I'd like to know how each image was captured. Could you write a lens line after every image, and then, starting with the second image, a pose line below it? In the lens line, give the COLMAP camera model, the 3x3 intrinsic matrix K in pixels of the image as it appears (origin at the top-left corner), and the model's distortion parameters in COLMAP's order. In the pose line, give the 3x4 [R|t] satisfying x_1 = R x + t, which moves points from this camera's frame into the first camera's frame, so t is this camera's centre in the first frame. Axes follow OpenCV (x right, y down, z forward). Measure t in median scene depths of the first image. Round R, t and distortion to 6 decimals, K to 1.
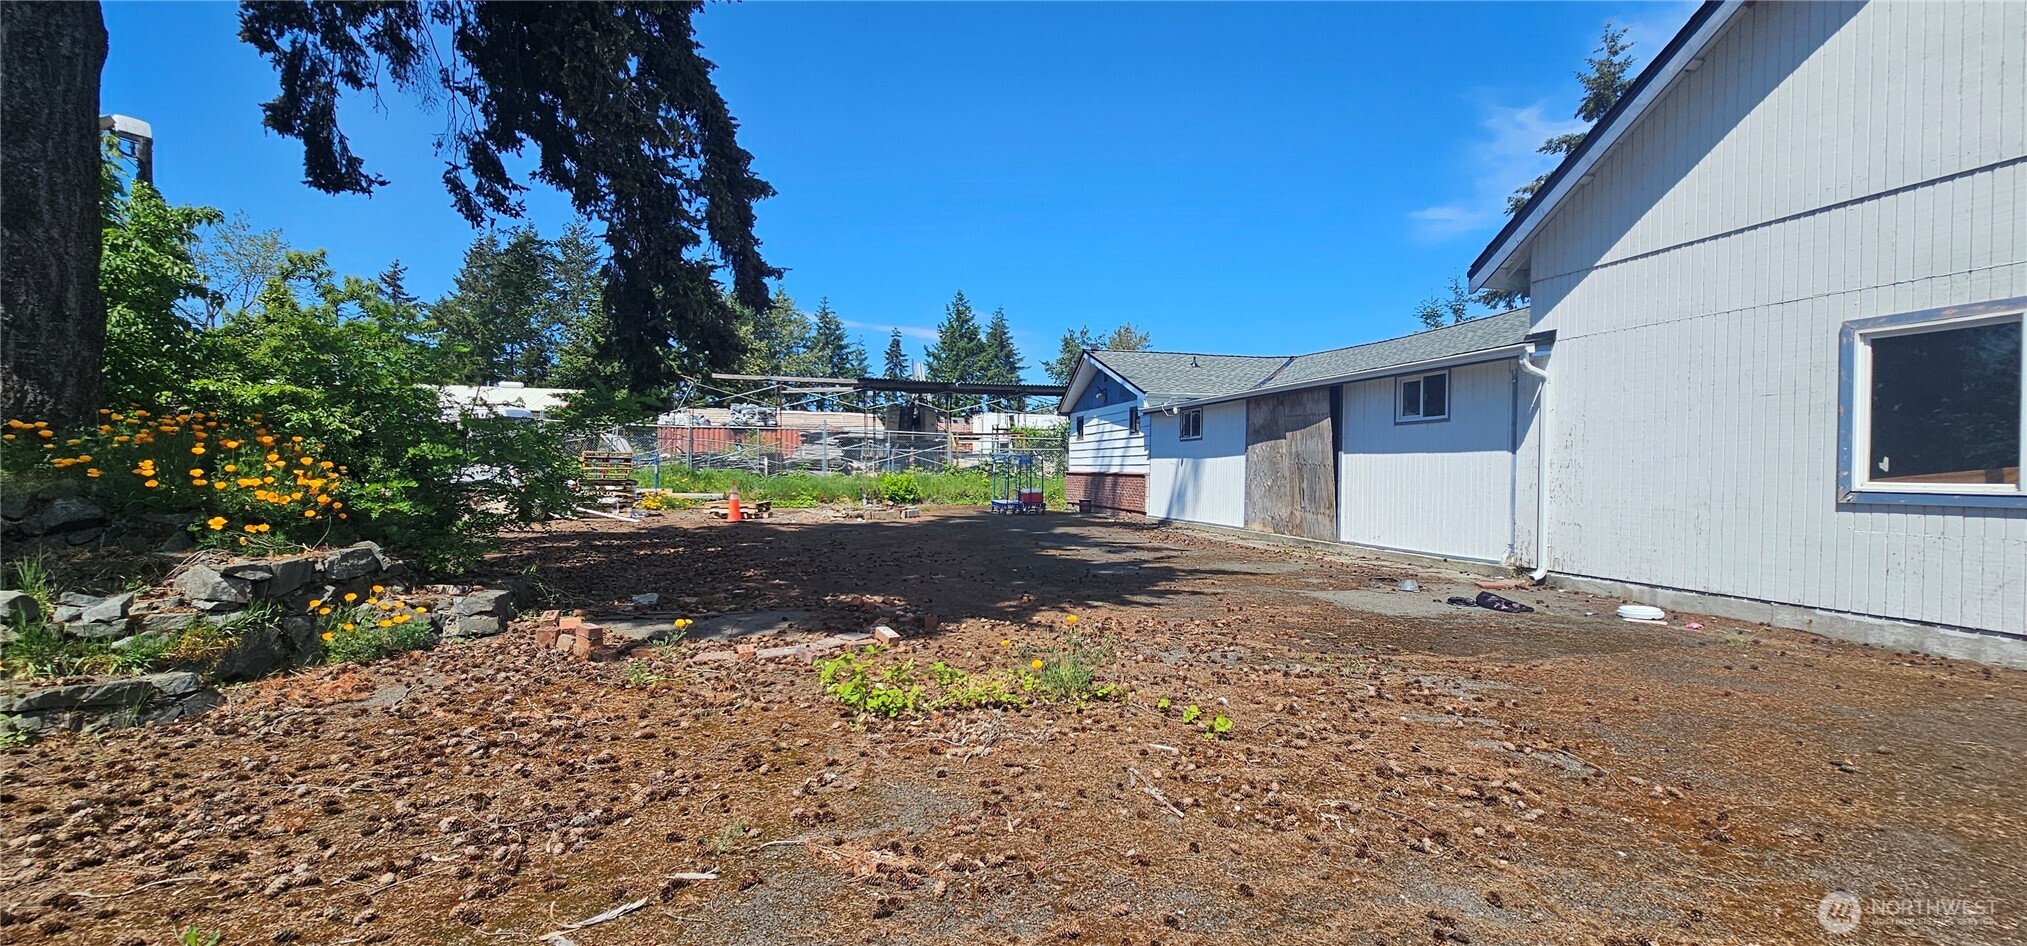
lens RADIAL K [[824.2, 0, 1009.2], [0, 824.2, 482.6], [0, 0, 1]] dist [-0.000338, 0.000139]
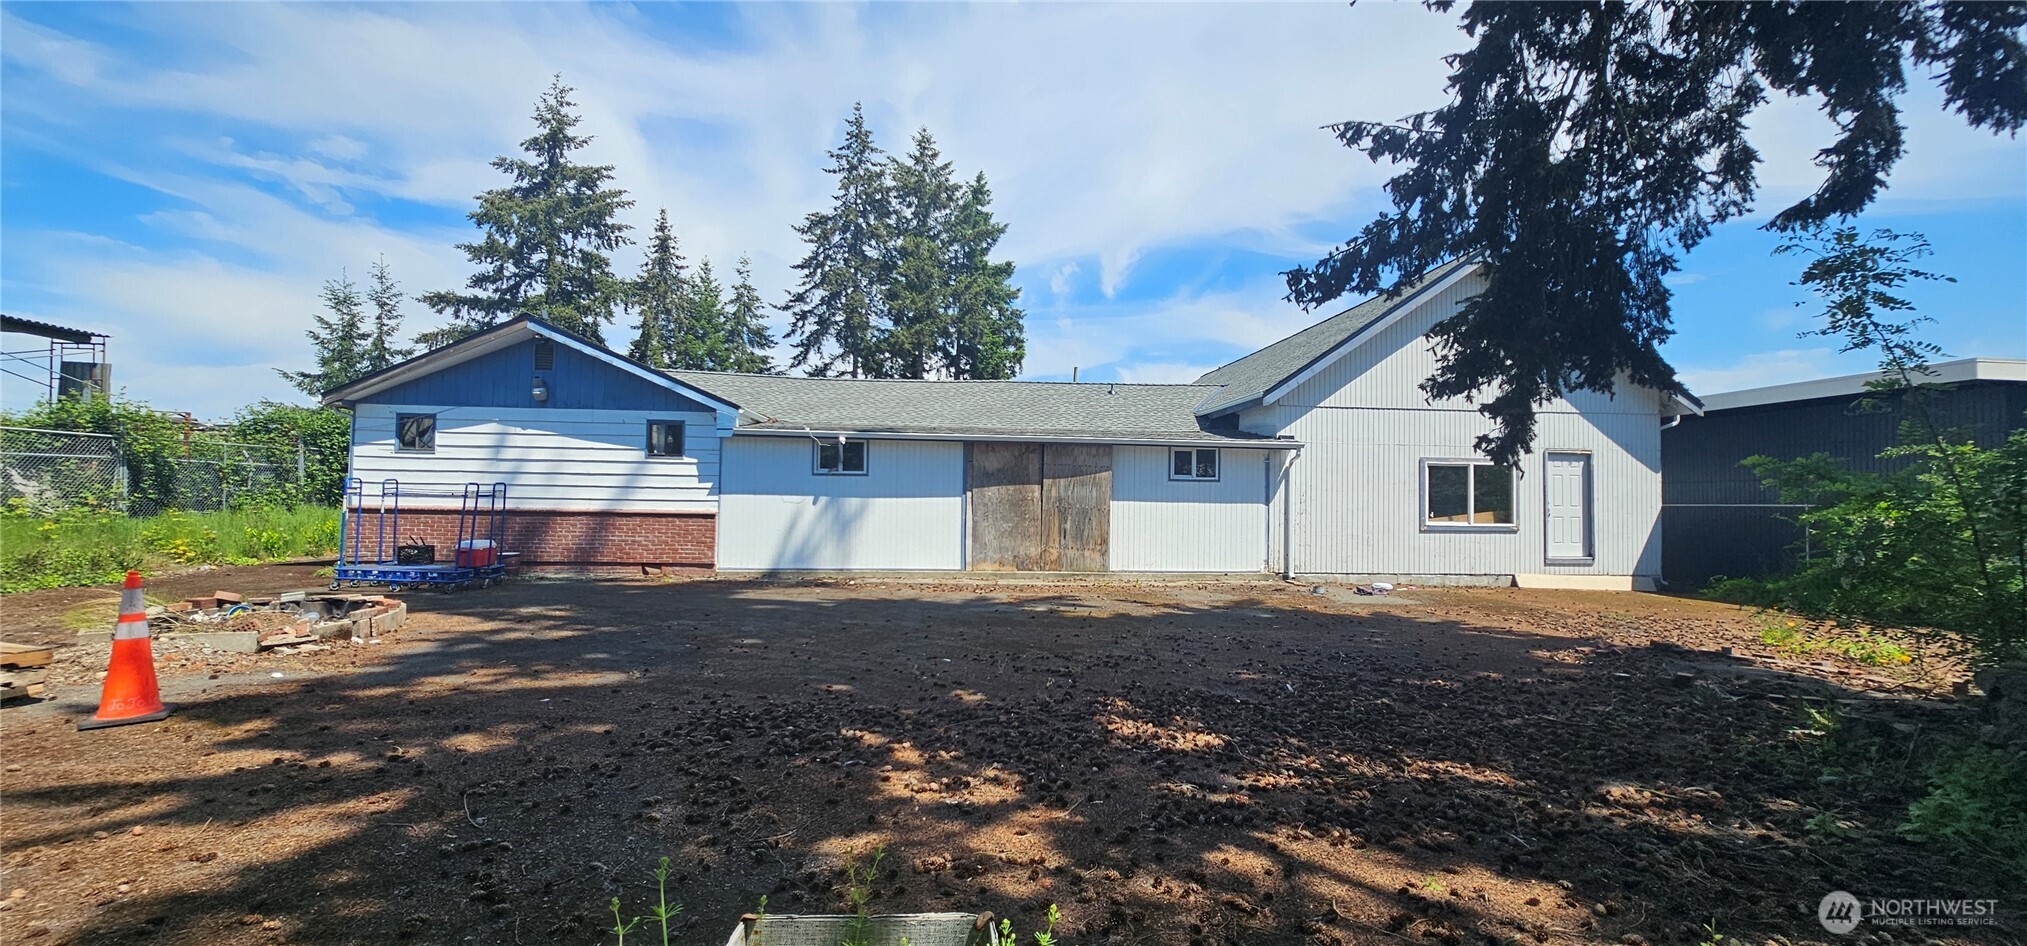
lens RADIAL K [[824.2, 0, 1009.2], [0, 824.2, 482.6], [0, 0, 1]] dist [-0.000338, 0.000139]
pose [[0.146813, 0.014027, 0.989065, -0.818994], [0.001067, 0.999897, -0.014339, -0.042333], [-0.989164, 0.003161, 0.146783, 0.940727]]
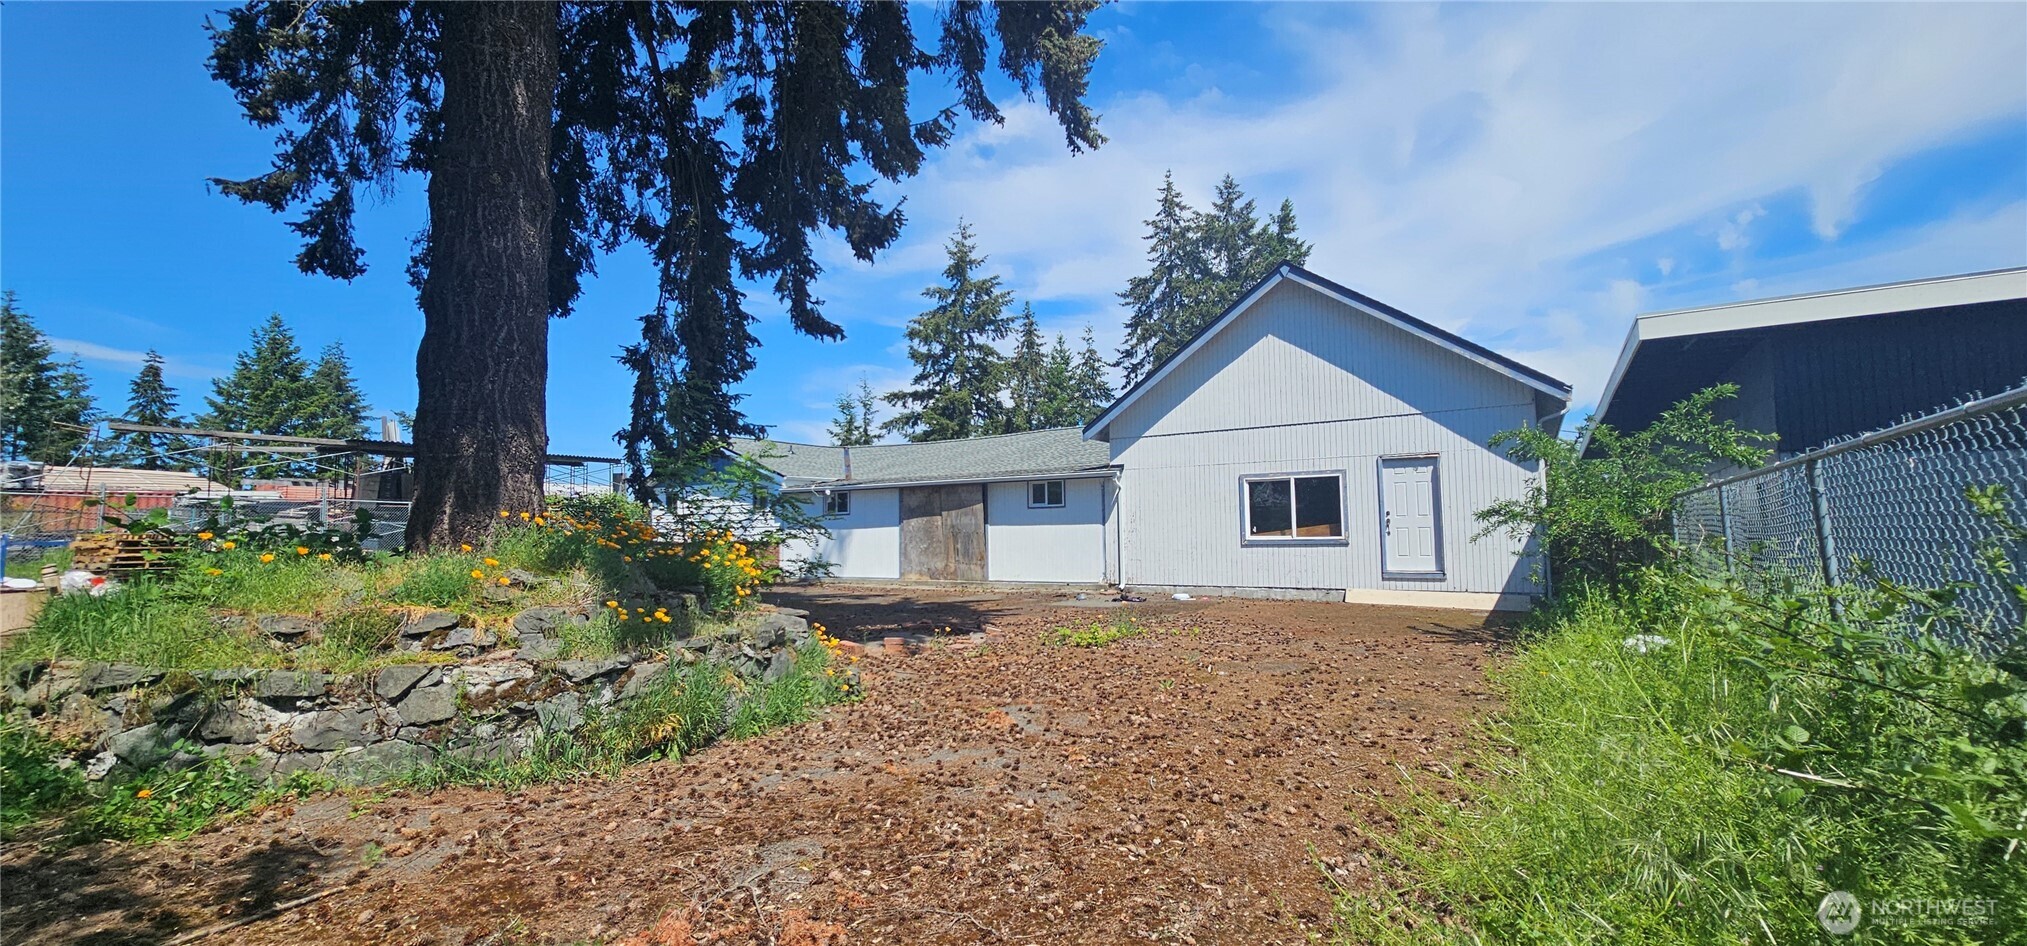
lens RADIAL K [[824.2, 0, 1009.2], [0, 824.2, 482.6], [0, 0, 1]] dist [-0.000338, 0.000139]
pose [[0.722923, 0.020436, 0.690626, -0.656513], [0.032835, 0.997417, -0.063885, -0.014178], [-0.690148, 0.068861, 0.720385, -0.184193]]
